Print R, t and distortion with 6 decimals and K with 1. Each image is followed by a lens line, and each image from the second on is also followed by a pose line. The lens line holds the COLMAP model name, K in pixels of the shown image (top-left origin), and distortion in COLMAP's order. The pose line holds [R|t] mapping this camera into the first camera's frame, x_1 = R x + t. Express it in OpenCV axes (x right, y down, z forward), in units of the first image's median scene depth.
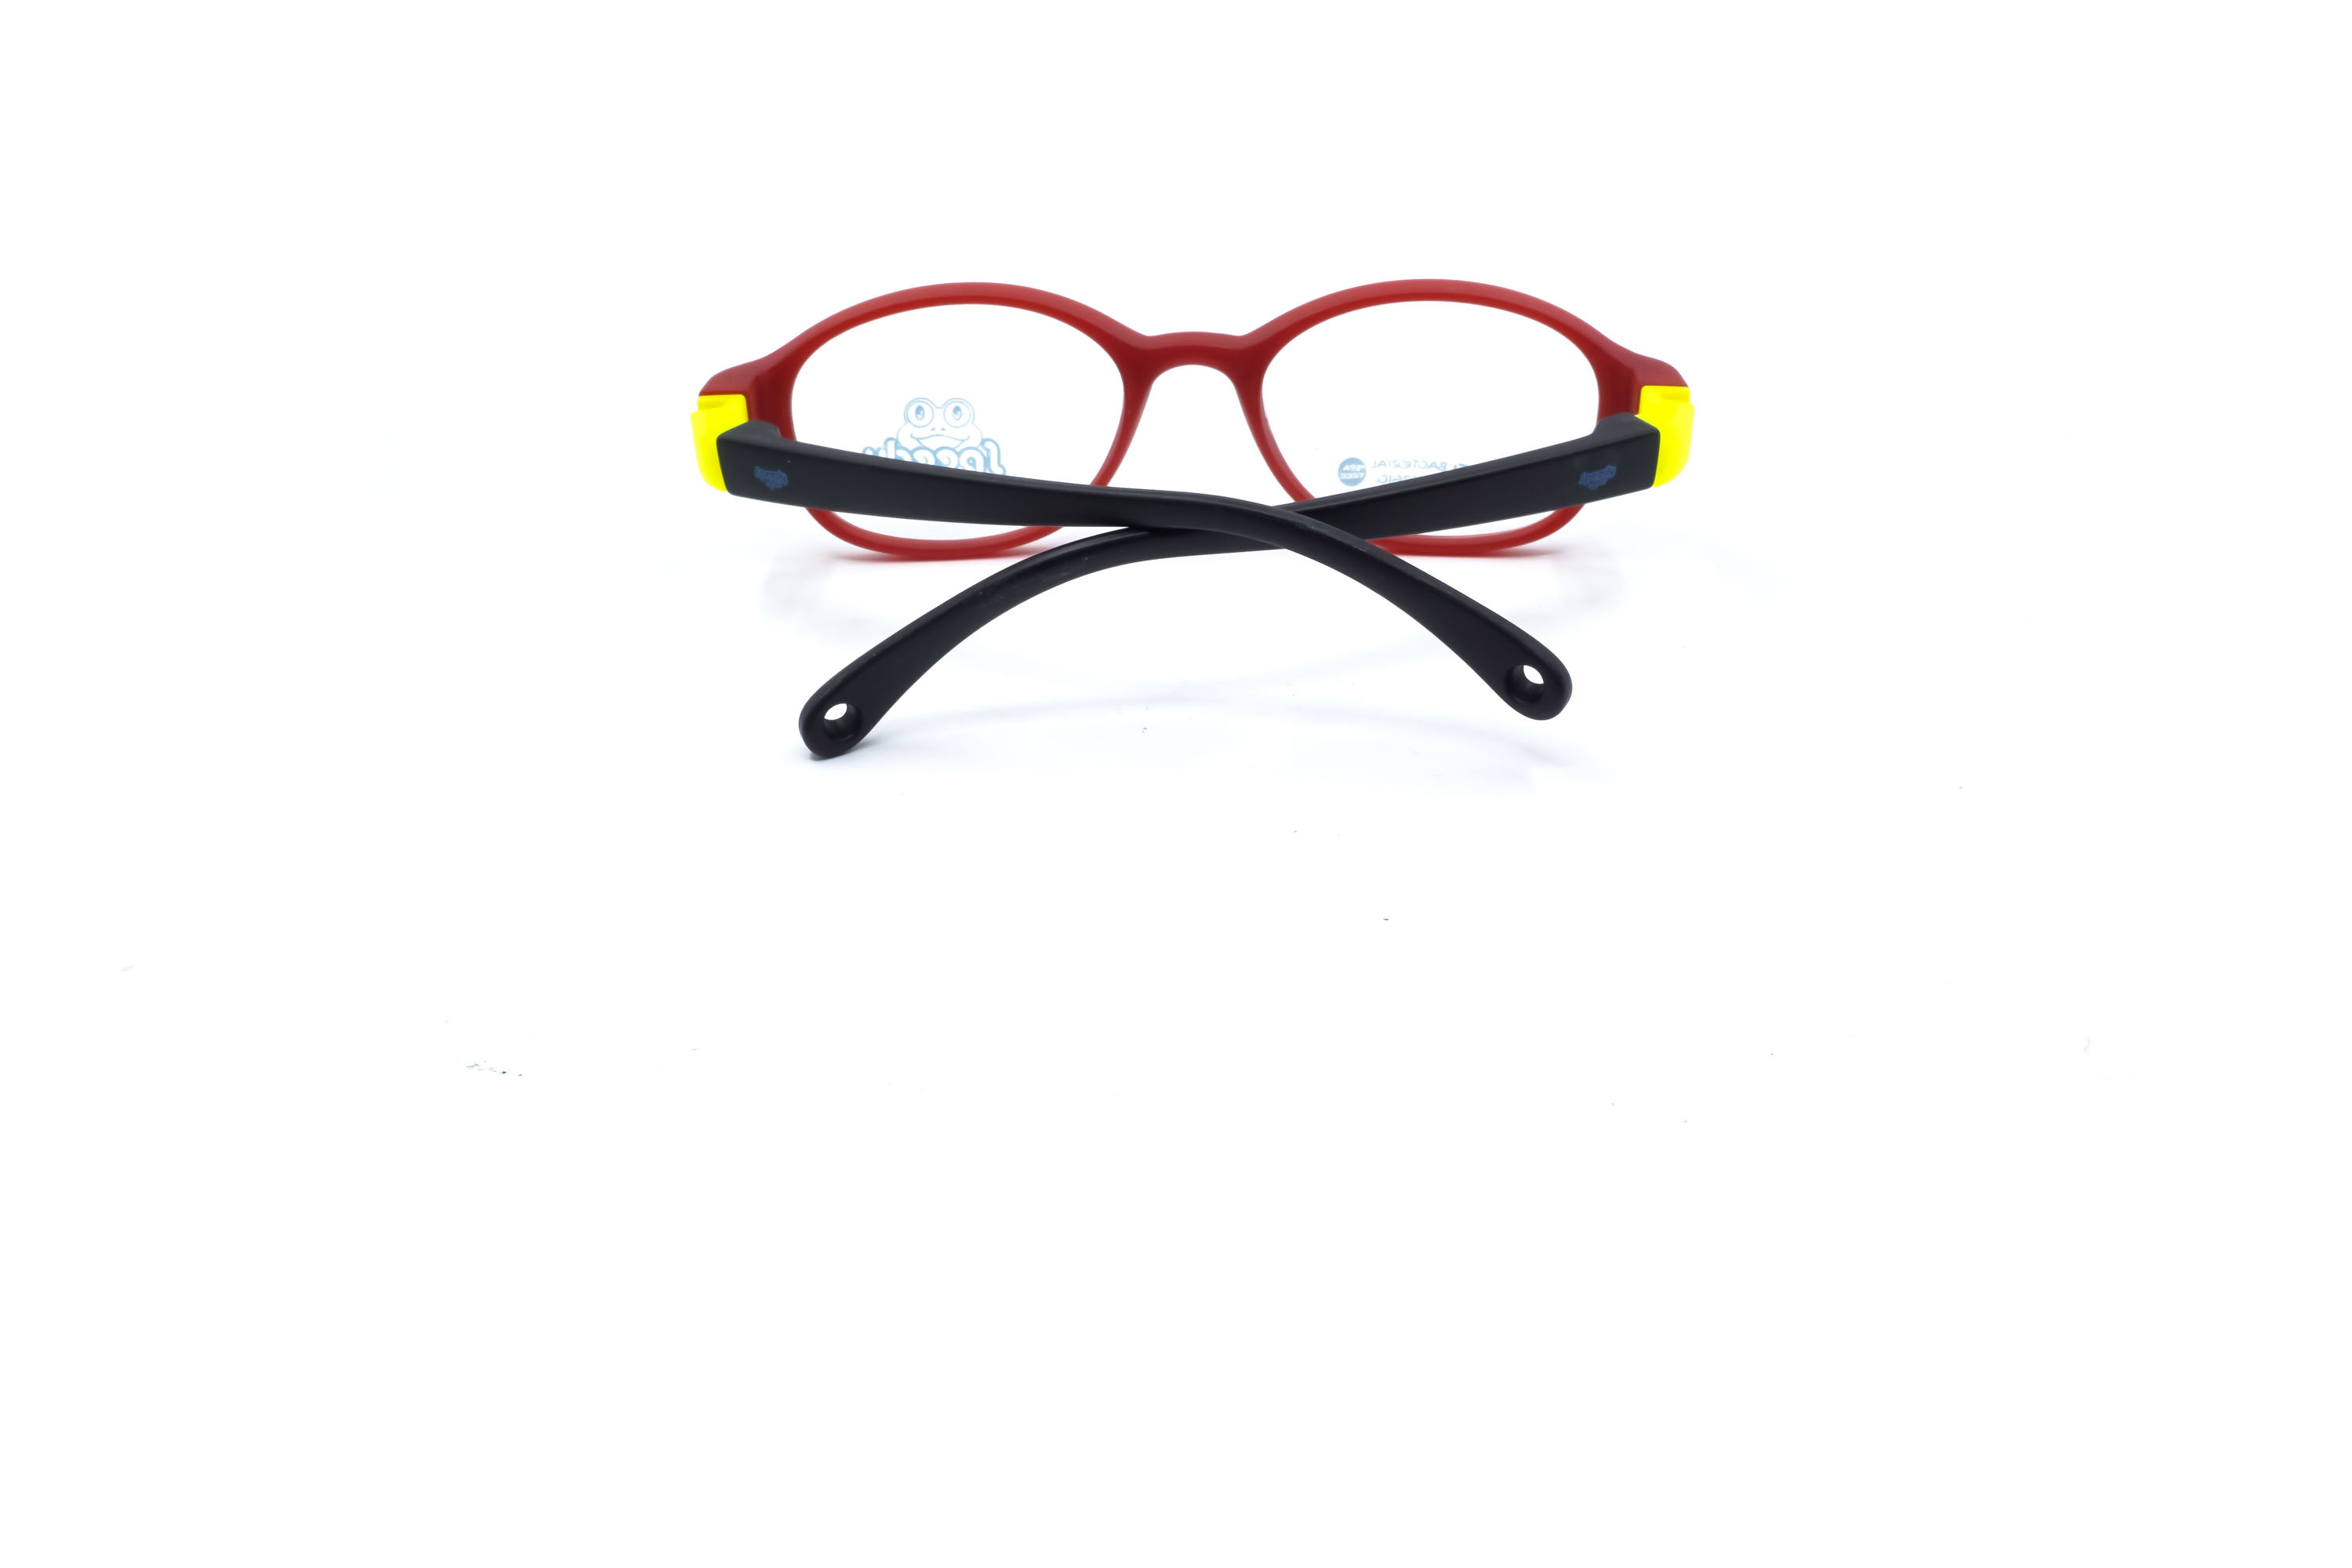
lens RADIAL K [[2398.6, 0, 1176.0], [0, 2398.6, 784.0], [0, 0, 1]] dist [0.019027, 0.001026]
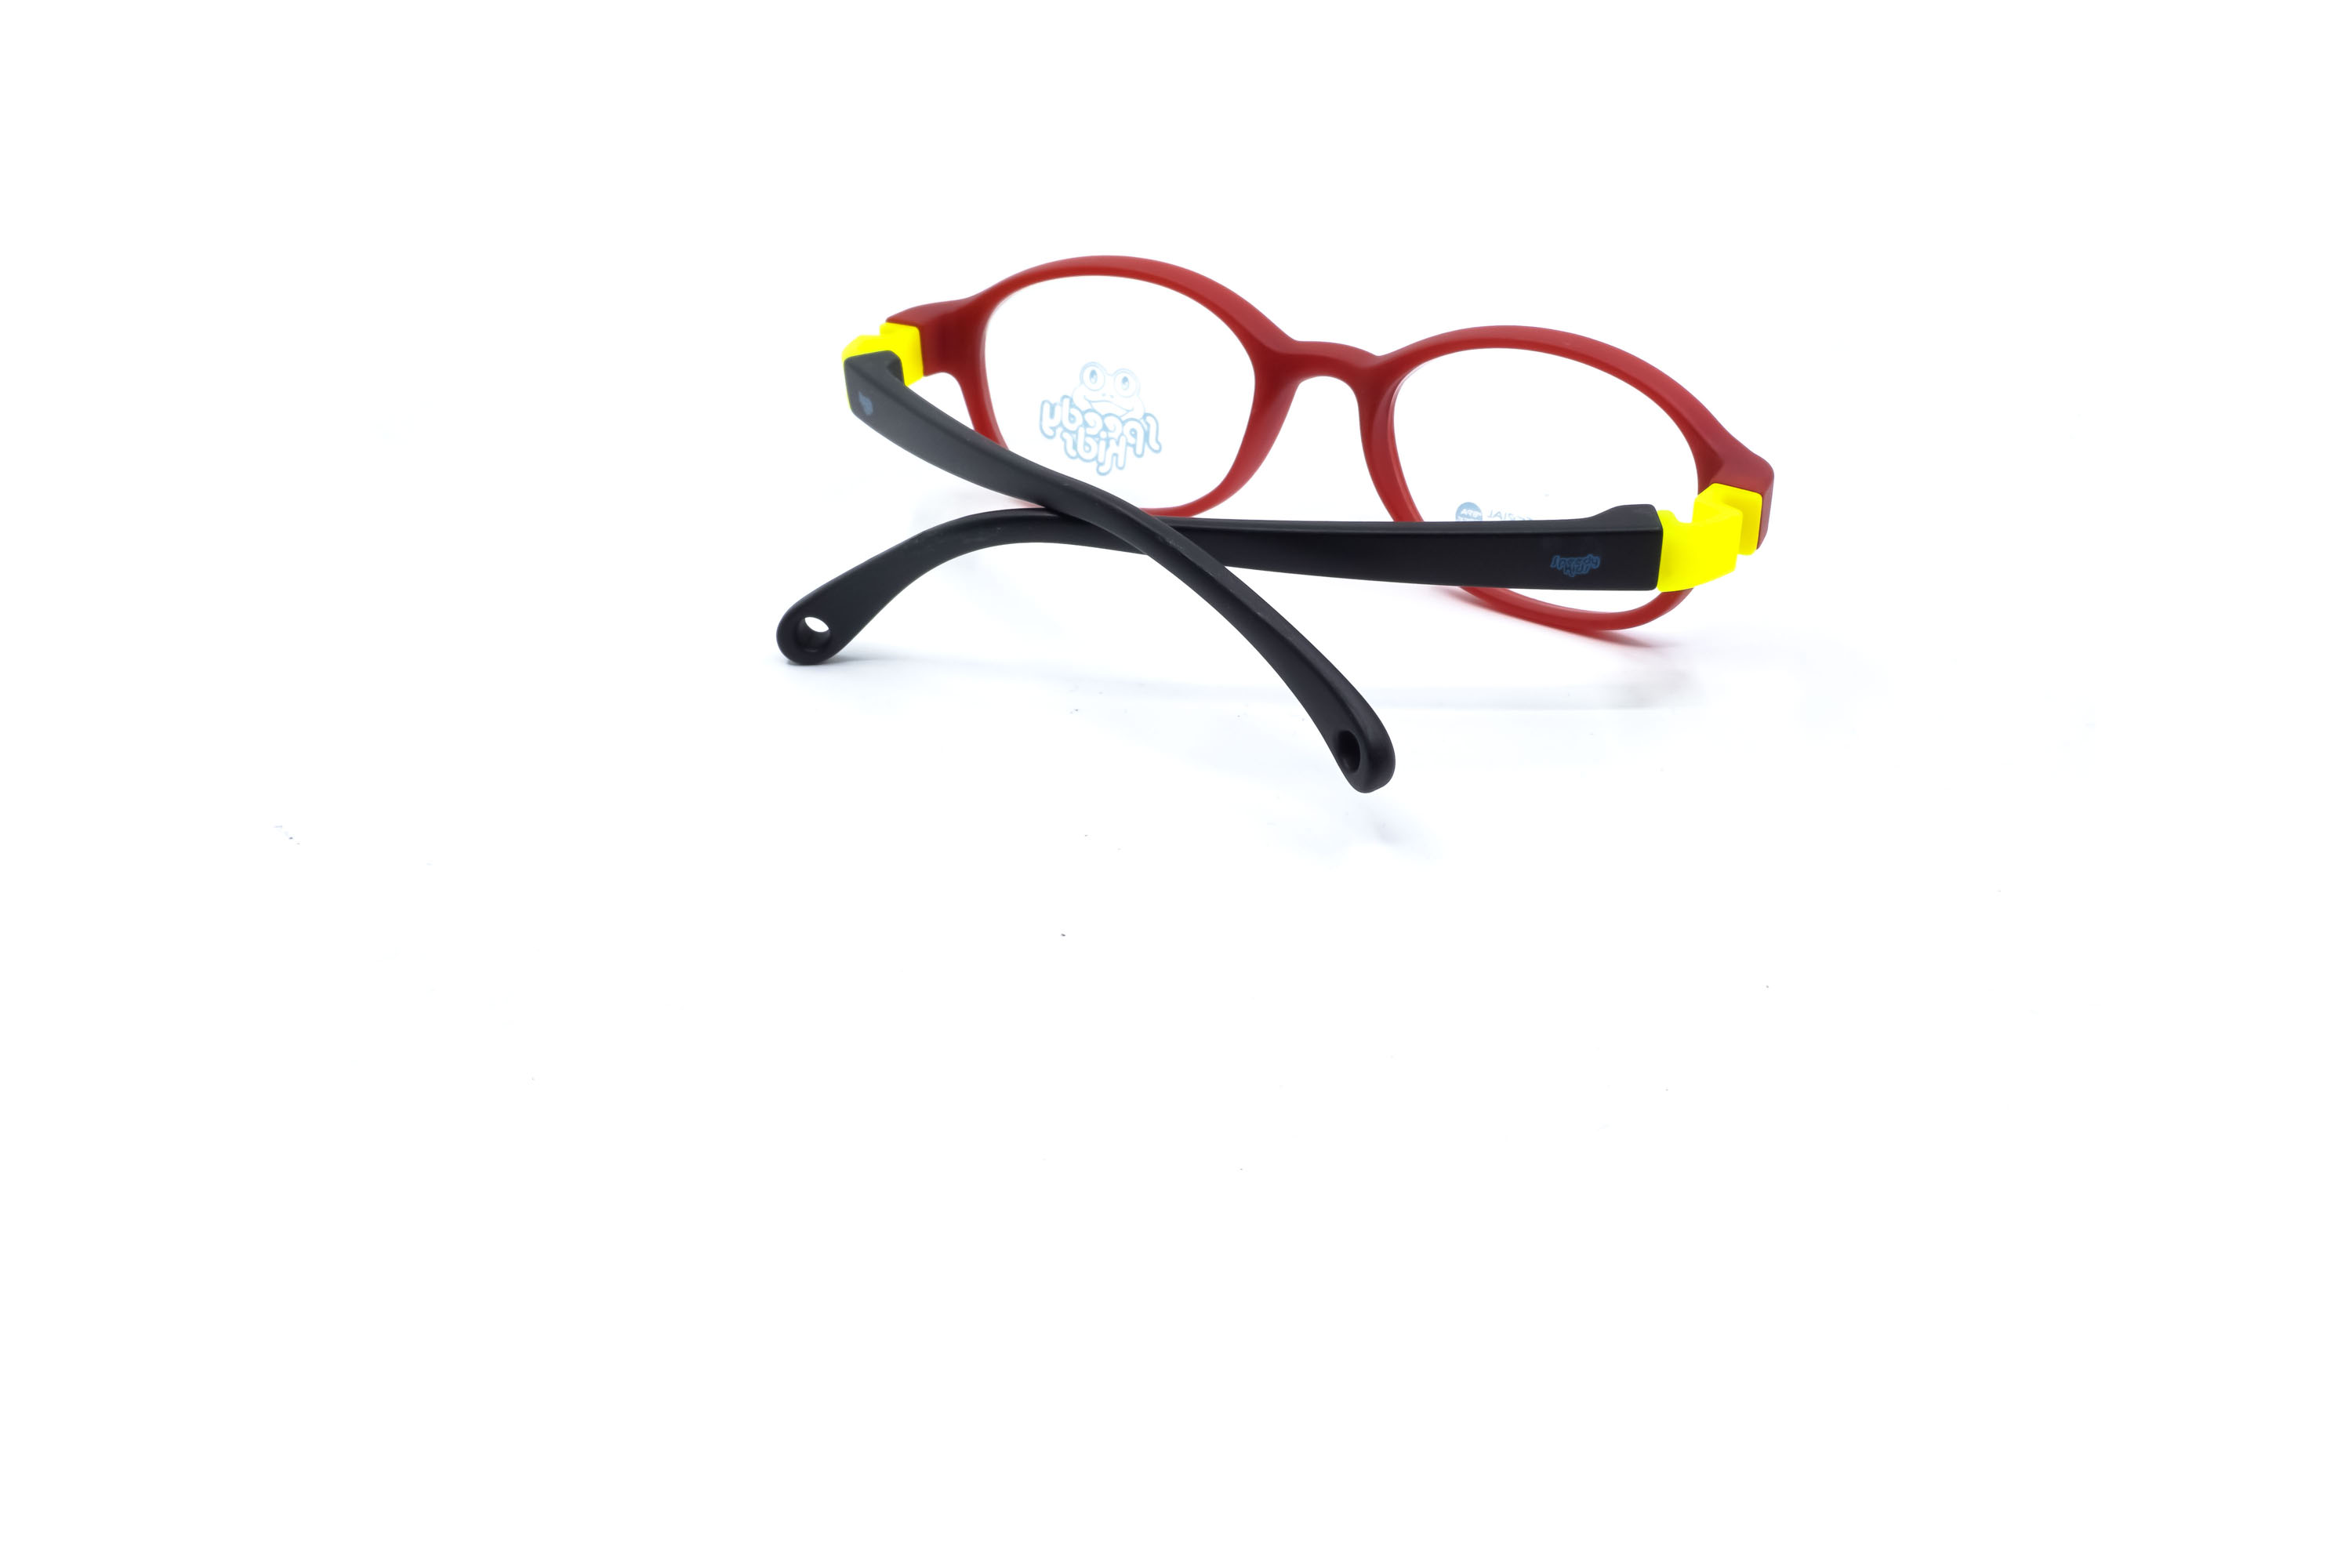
lens RADIAL K [[2398.6, 0, 1176.0], [0, 2398.6, 784.0], [0, 0, 1]] dist [0.019027, 0.001026]
pose [[0.865060, 0.250172, -0.434839, 0.424703], [-0.246919, 0.966851, 0.065034, -0.062367], [0.436694, 0.051112, 0.898157, 0.099557]]
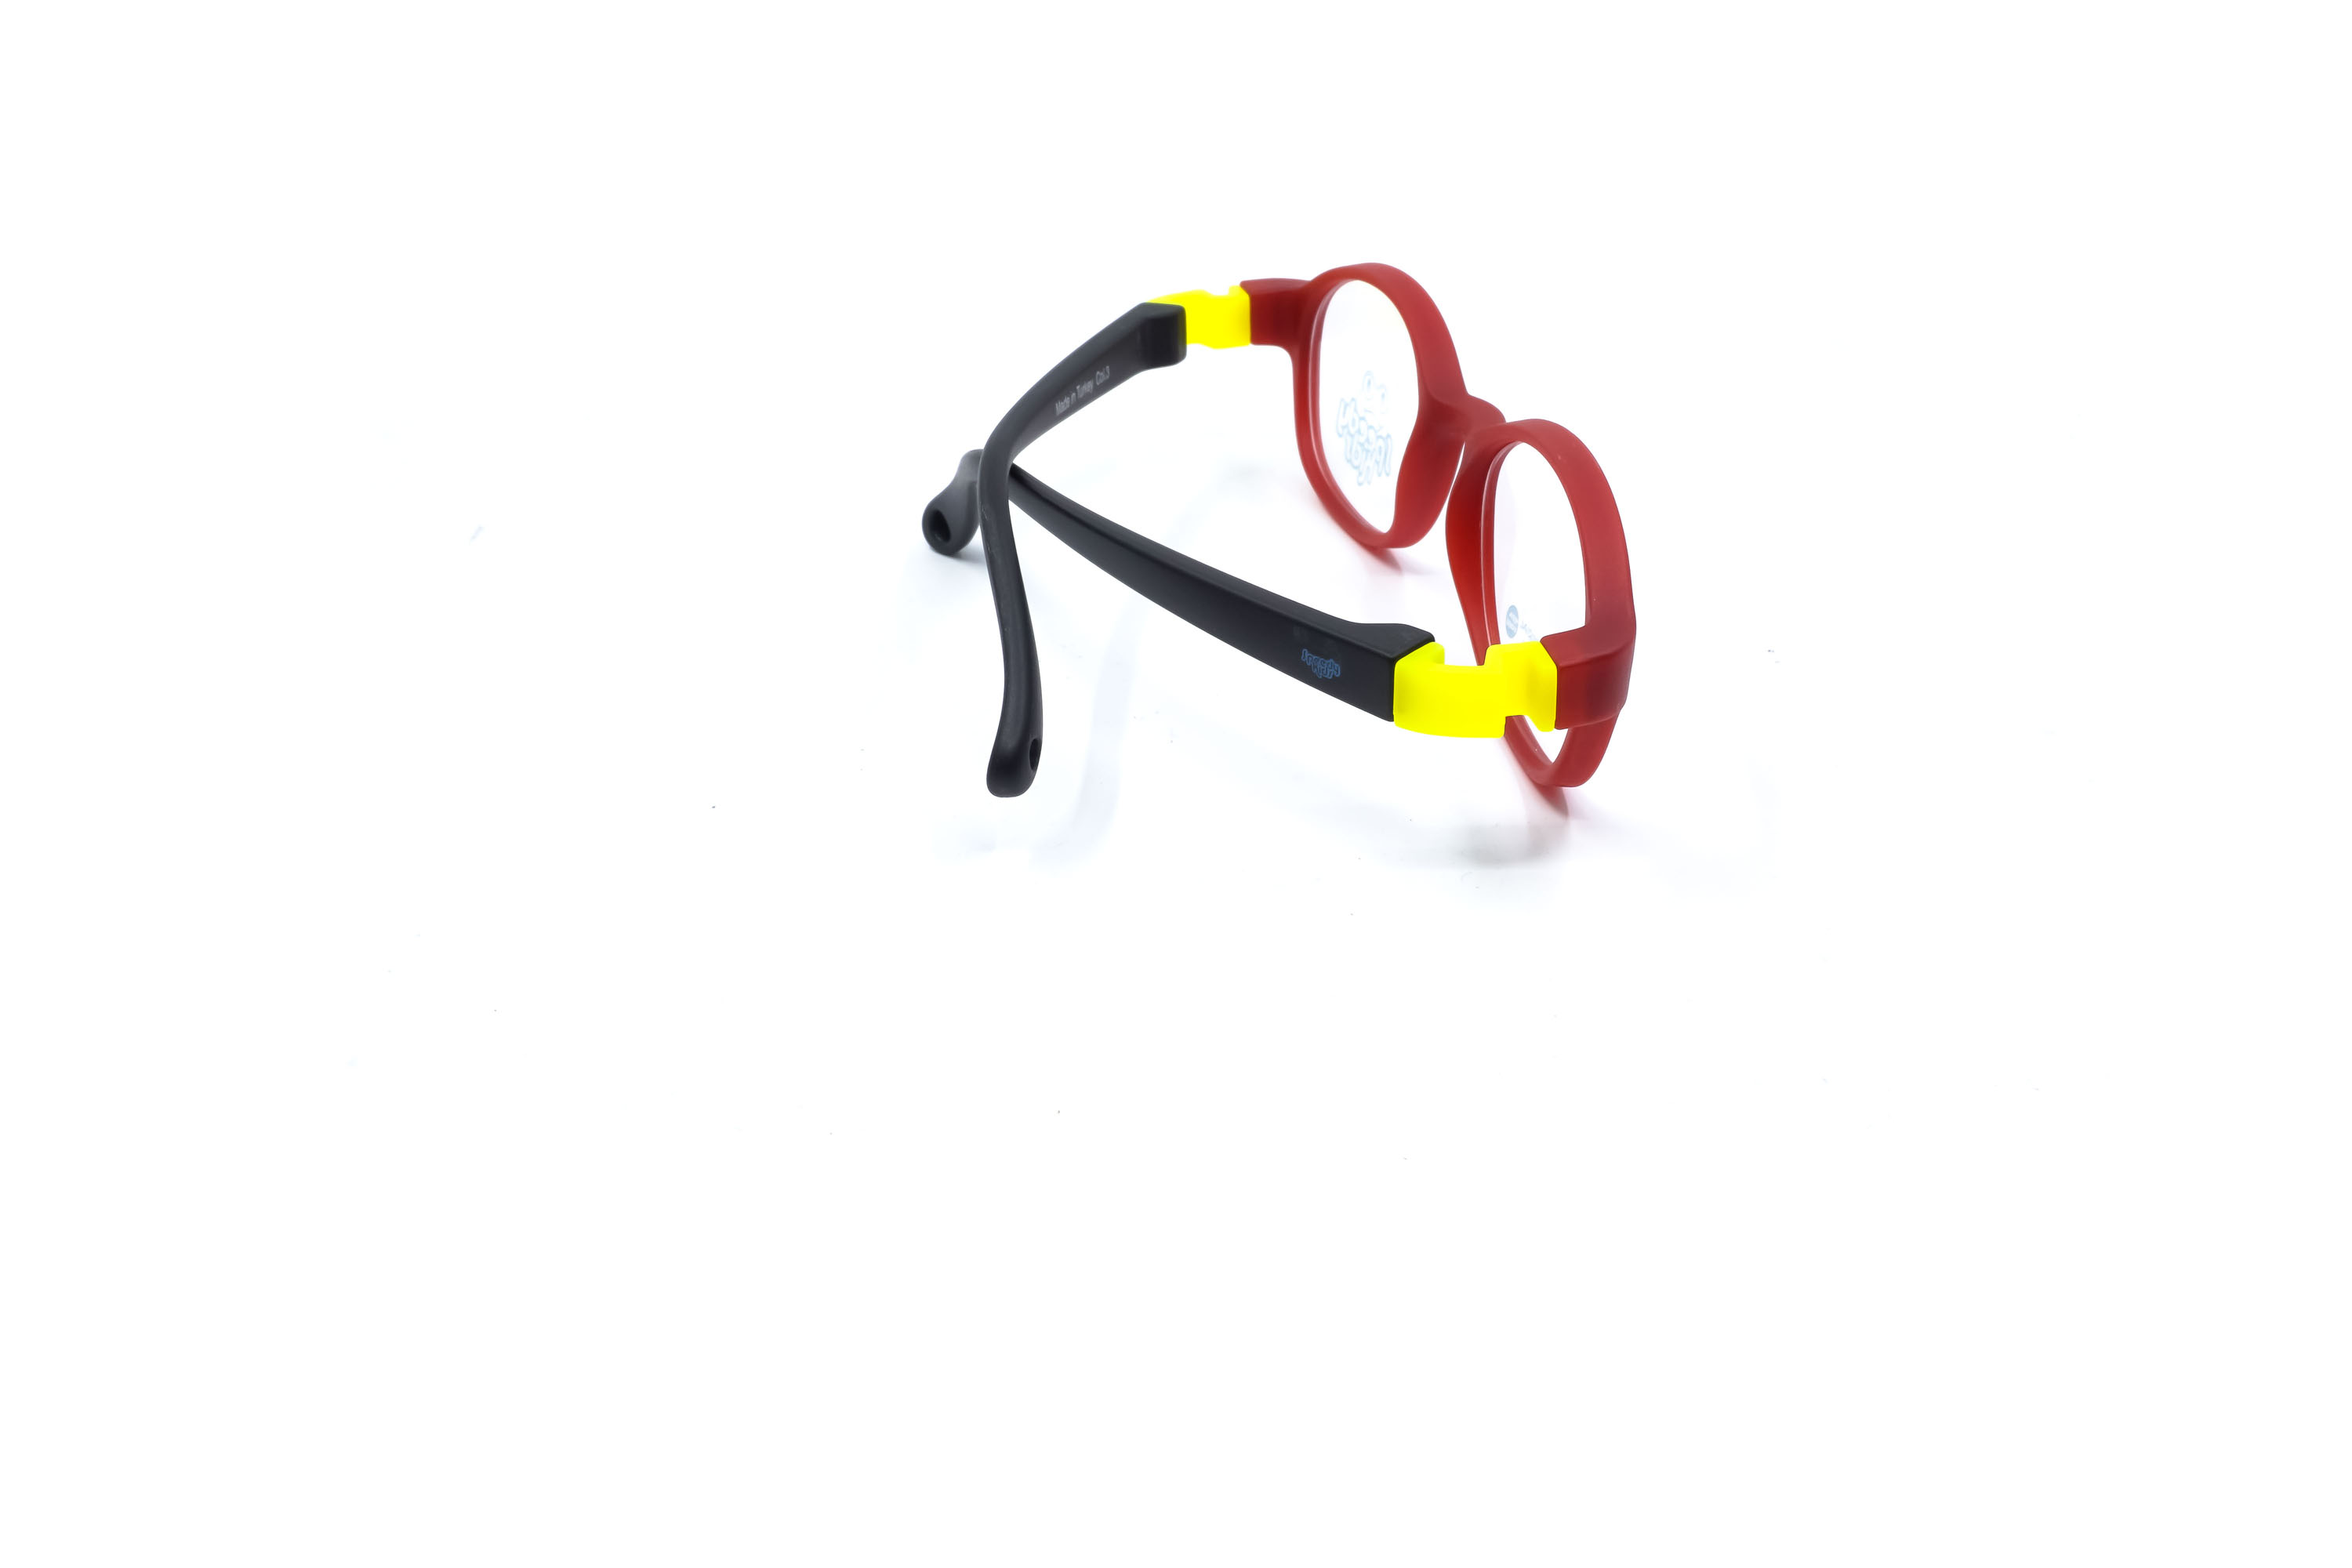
lens RADIAL K [[2398.6, 0, 1176.0], [0, 2398.6, 784.0], [0, 0, 1]] dist [0.019027, 0.001026]
pose [[0.267353, 0.492745, -0.828085, 0.814448], [-0.474216, 0.815379, 0.332080, -0.322507], [0.838834, 0.303908, 0.451662, 0.532445]]
